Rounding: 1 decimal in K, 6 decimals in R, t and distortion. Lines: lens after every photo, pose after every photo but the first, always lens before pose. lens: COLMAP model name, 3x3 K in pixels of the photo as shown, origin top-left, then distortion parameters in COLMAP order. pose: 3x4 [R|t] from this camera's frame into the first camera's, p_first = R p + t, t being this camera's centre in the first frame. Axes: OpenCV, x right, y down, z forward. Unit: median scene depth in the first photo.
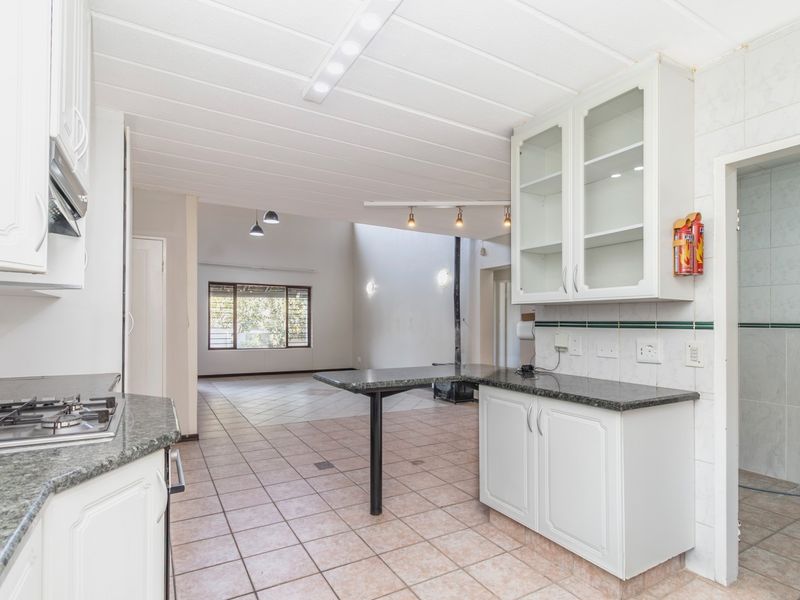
lens RADIAL K [[419.3, 0, 400.0], [0, 419.3, 321.5], [0, 0, 1]] dist [0.002297, 0.000596]
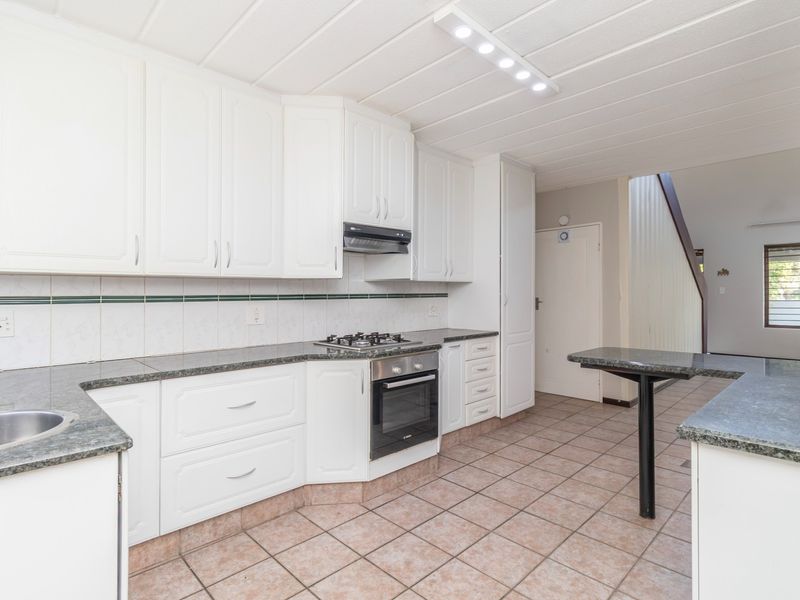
lens RADIAL K [[418.9, 0, 391.9], [0, 418.9, 294.5], [0, 0, 1]] dist [0.002022, 0.000388]
pose [[0.234807, -0.016086, -0.971909, 0.662518], [0.015967, 0.999792, -0.012690, 0.005283], [0.971911, -0.012539, 0.235015, 0.293545]]
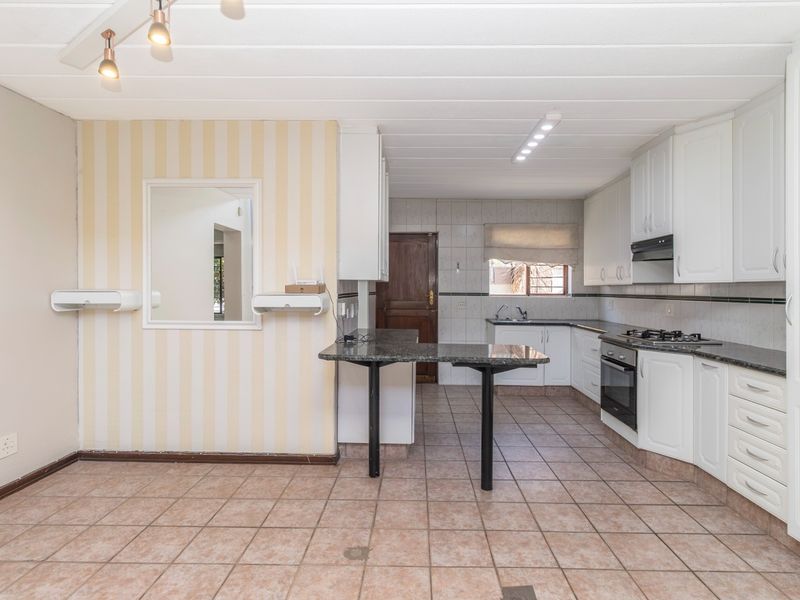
lens RADIAL K [[432.6, 0, 404.7], [0, 432.6, 297.1], [0, 0, 1]] dist [0.000906, 0.000716]
pose [[-0.852066, -0.024010, 0.522883, -0.432764], [-0.017894, 0.999700, 0.016745, -0.017133], [-0.523128, 0.004911, -0.852240, 1.999506]]
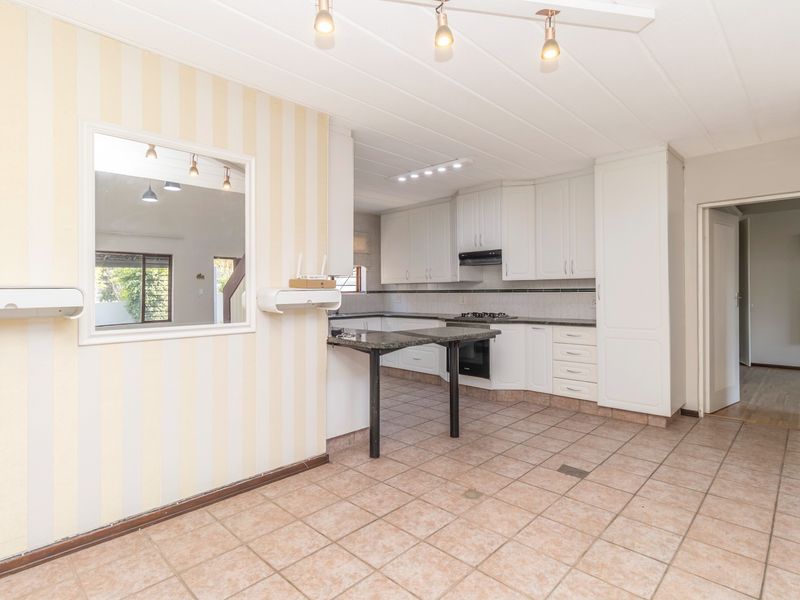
lens RADIAL K [[432.6, 0, 404.7], [0, 432.6, 297.1], [0, 0, 1]] dist [0.000906, 0.000716]
pose [[-0.960906, 0.002809, -0.276862, 0.467956], [0.001885, 0.999992, 0.003604, 0.015060], [0.276869, 0.002941, -0.960903, 2.273293]]
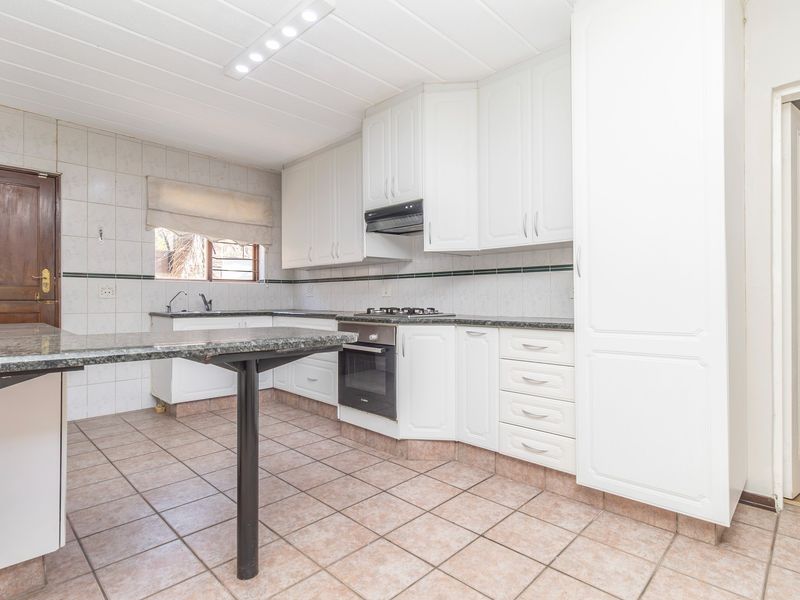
lens RADIAL K [[428.4, 0, 416.1], [0, 428.4, 297.7], [0, 0, 1]] dist [0.001240, 0.001682]
pose [[-0.957865, -0.010532, -0.287025, -0.112354], [-0.007277, 0.999897, -0.012404, 0.080914], [0.287126, -0.009793, -0.957843, 1.647986]]
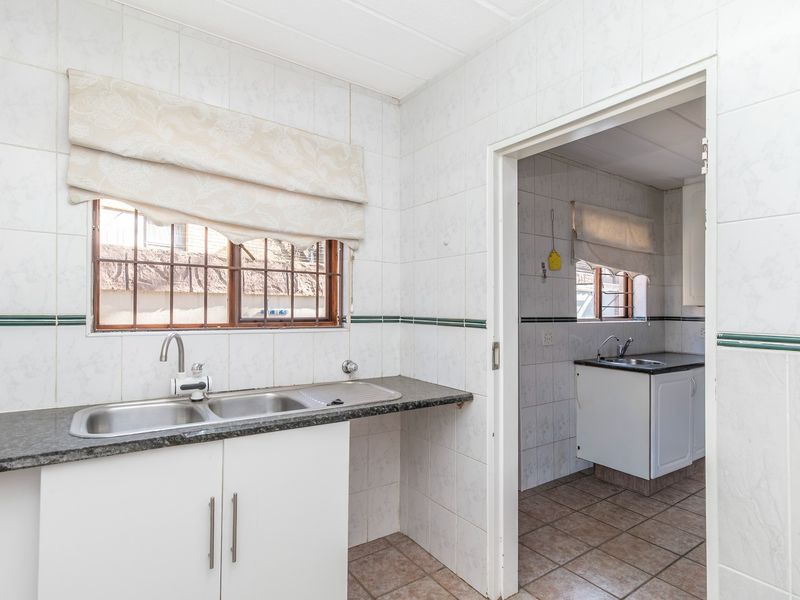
lens RADIAL K [[432.6, 0, 404.7], [0, 432.6, 297.1], [0, 0, 1]] dist [0.000906, 0.000716]
pose [[-0.996556, -0.025344, -0.078954, 0.936341], [-0.023809, 0.999510, -0.020325, -0.030193], [0.079430, -0.018375, -0.996671, 1.191627]]
